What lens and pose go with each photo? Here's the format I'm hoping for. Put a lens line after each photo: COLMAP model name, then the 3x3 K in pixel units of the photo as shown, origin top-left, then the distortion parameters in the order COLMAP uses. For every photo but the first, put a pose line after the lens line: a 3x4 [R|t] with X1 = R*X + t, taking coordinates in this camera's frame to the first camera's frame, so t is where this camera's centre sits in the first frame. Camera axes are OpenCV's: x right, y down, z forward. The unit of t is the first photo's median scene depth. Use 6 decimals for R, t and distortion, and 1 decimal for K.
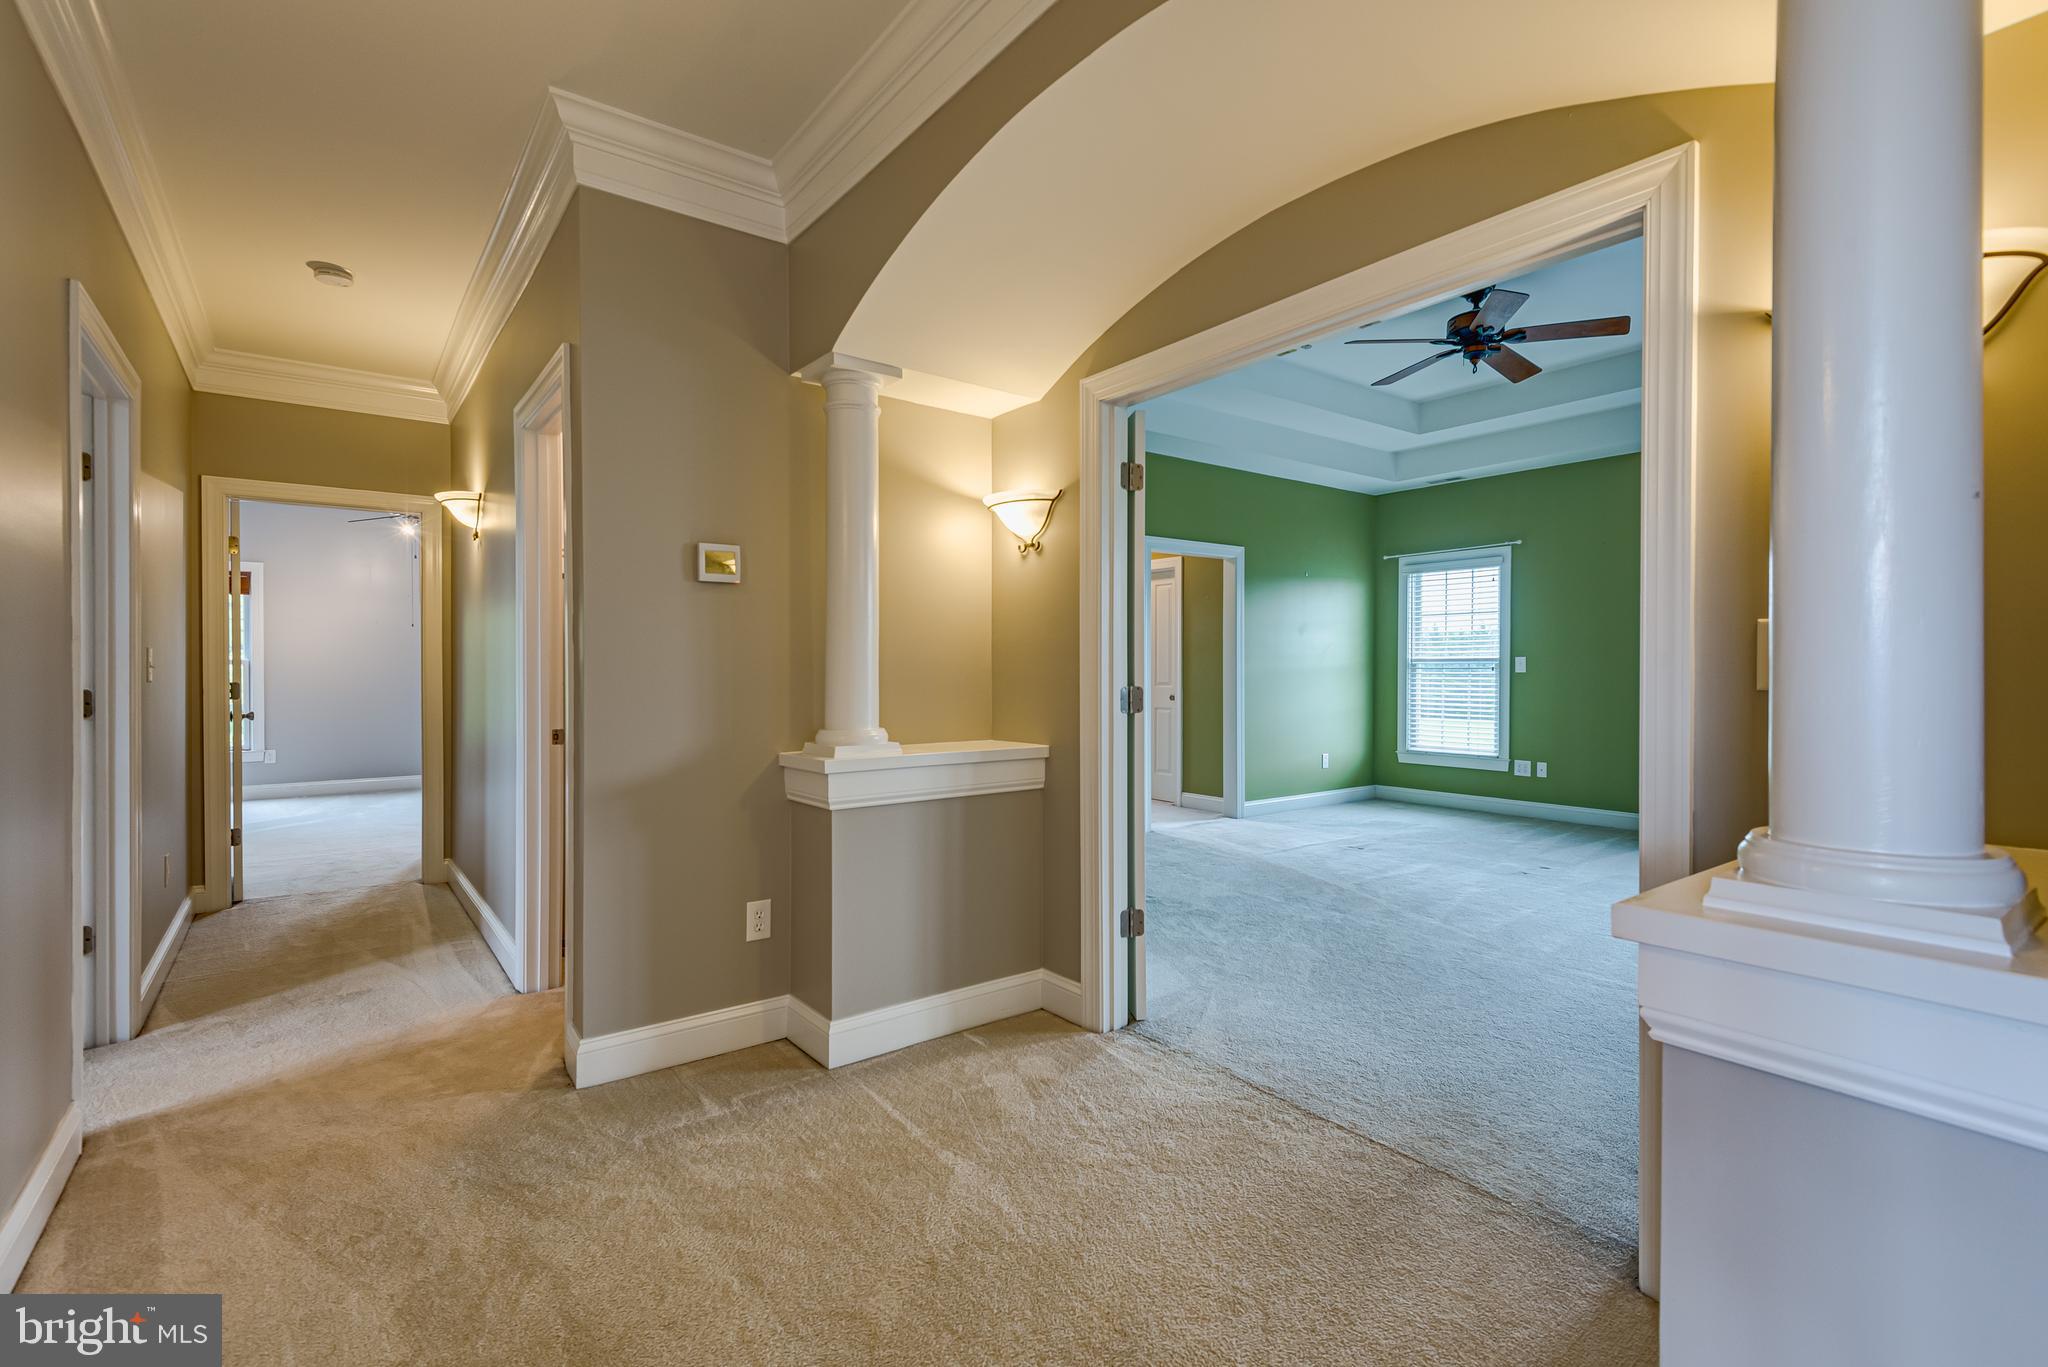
lens RADIAL K [[923.5, 0, 1027.7], [0, 923.5, 671.9], [0, 0, 1]] dist [0.031436, -0.012914]
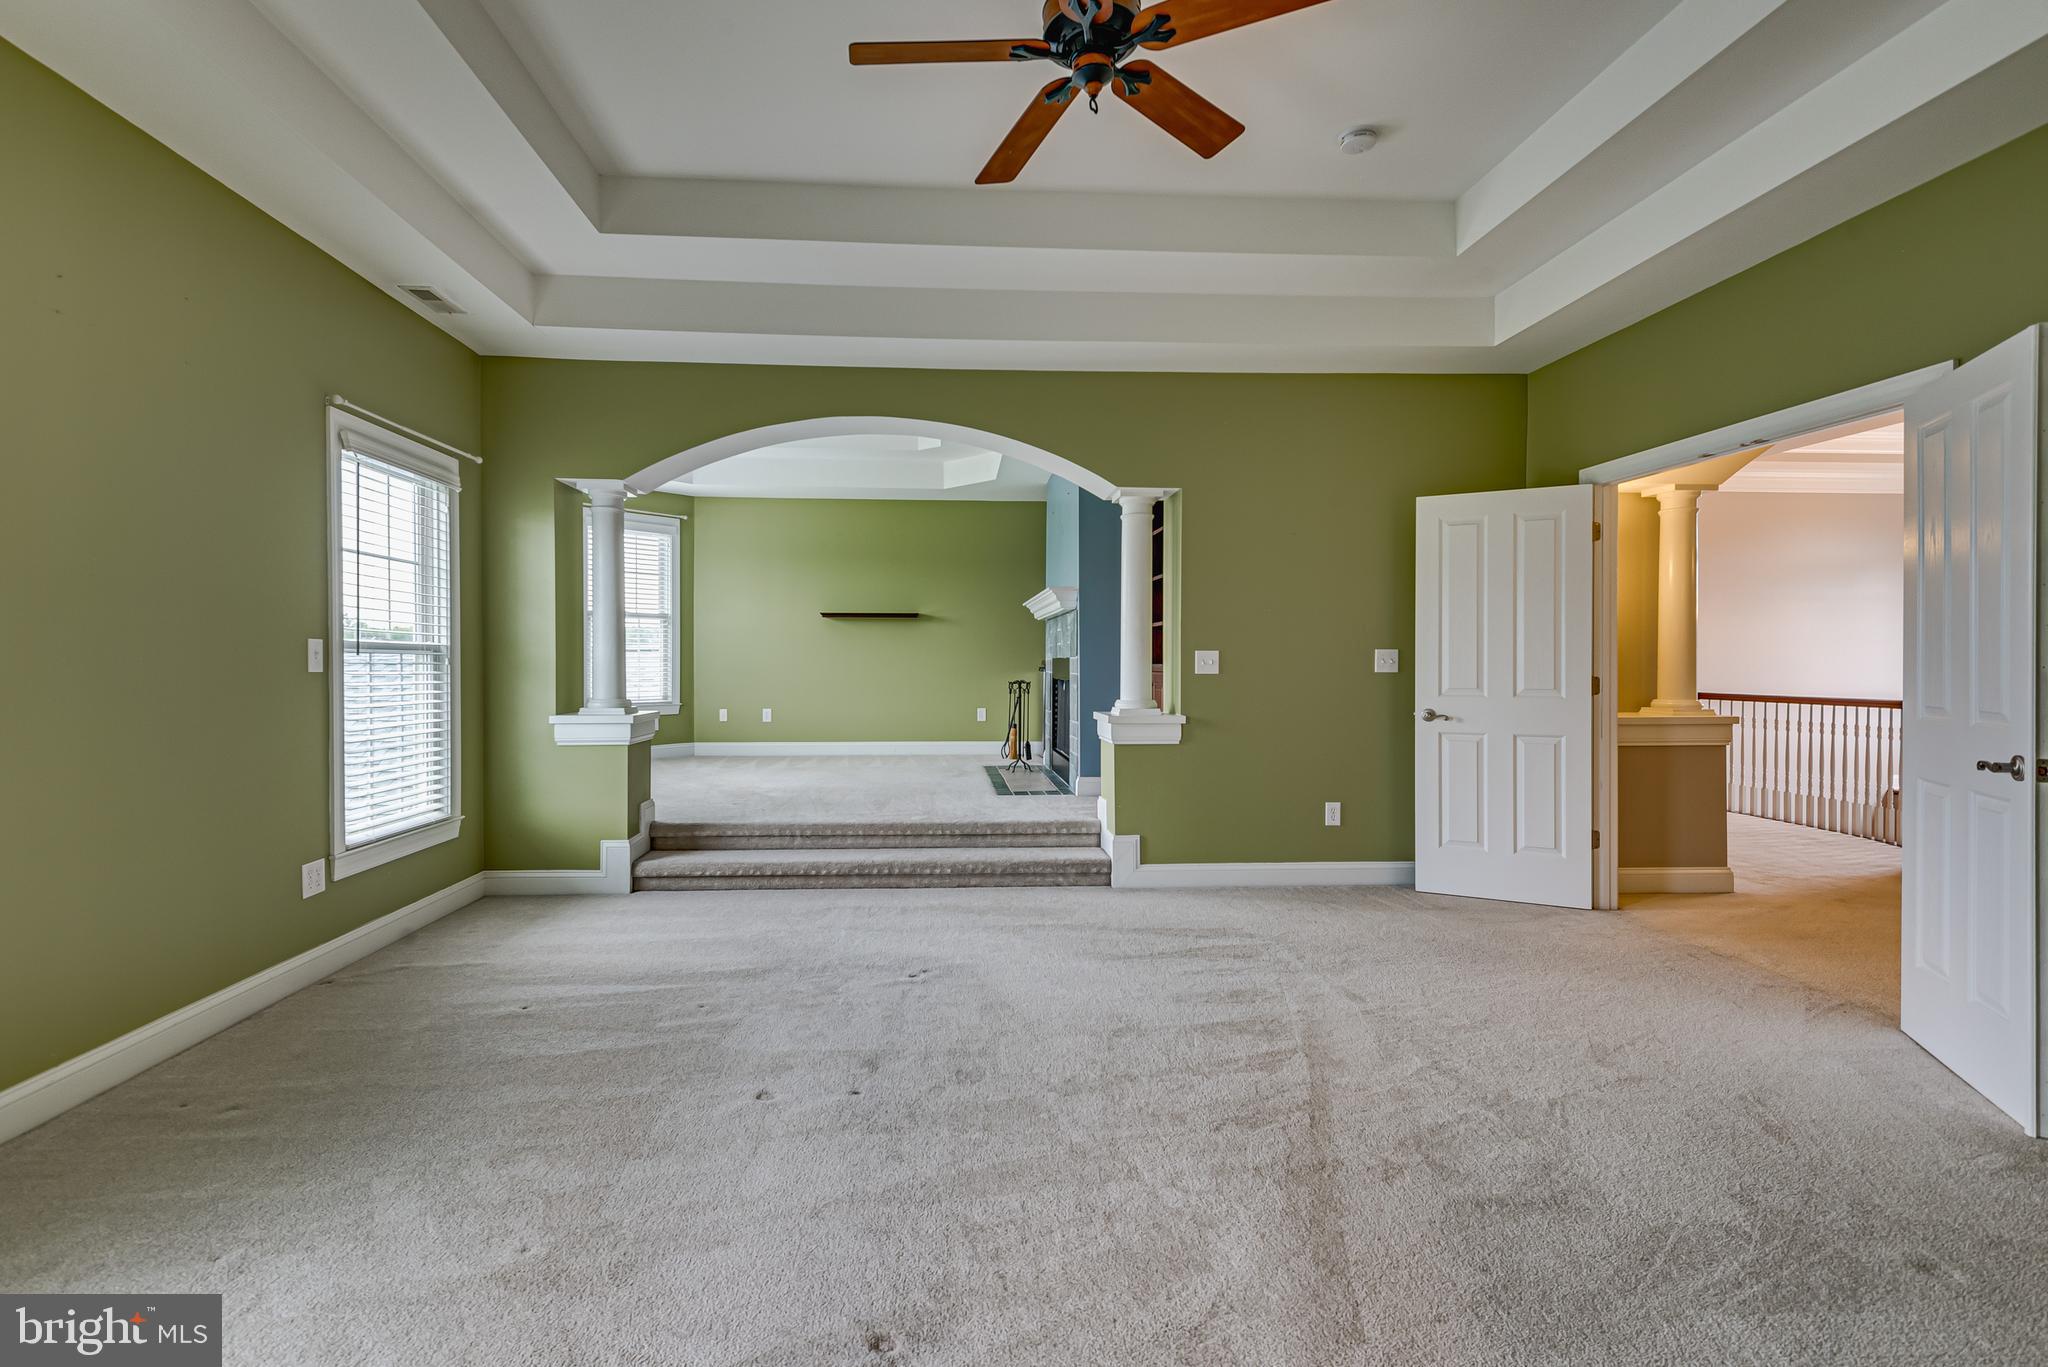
lens RADIAL K [[939.6, 0, 973.3], [0, 939.6, 662.7], [0, 0, 1]] dist [0.027593, -0.000280]
pose [[-0.825020, -0.001823, 0.565101, 0.150632], [-0.000104, 0.999995, 0.003073, -0.004799], [-0.565104, 0.002476, -0.825016, 0.959507]]
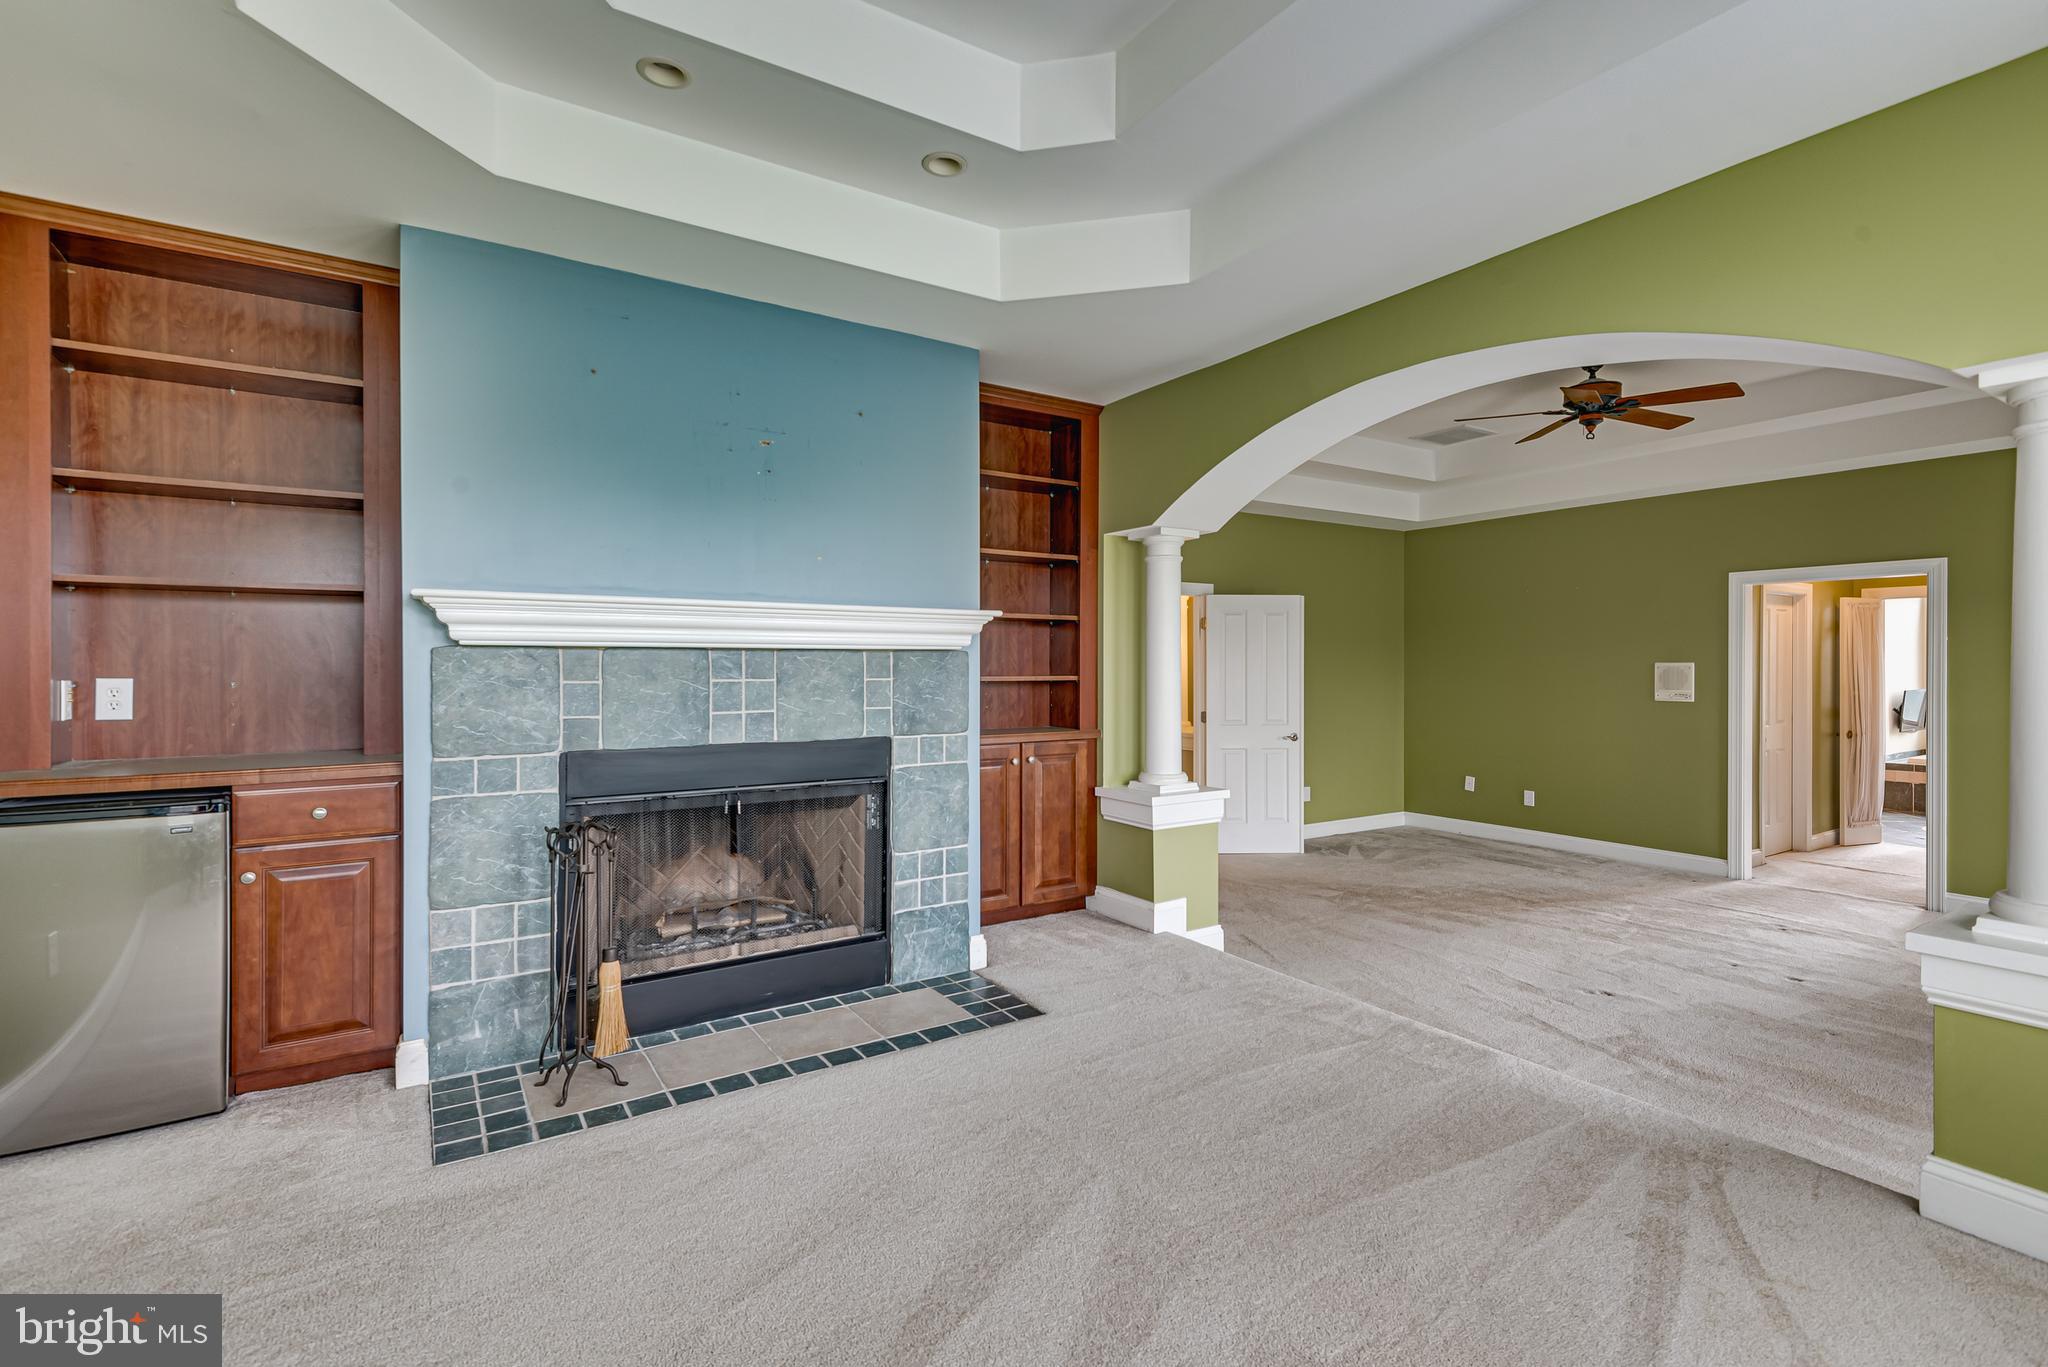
lens RADIAL K [[916.6, 0, 1032.5], [0, 916.6, 673.9], [0, 0, 1]] dist [0.028462, -0.014510]
pose [[-0.076924, 0.010750, -0.996979, 1.012756], [-0.002326, 0.999937, 0.010962, -0.043835], [0.997034, 0.003162, -0.076894, 0.290680]]
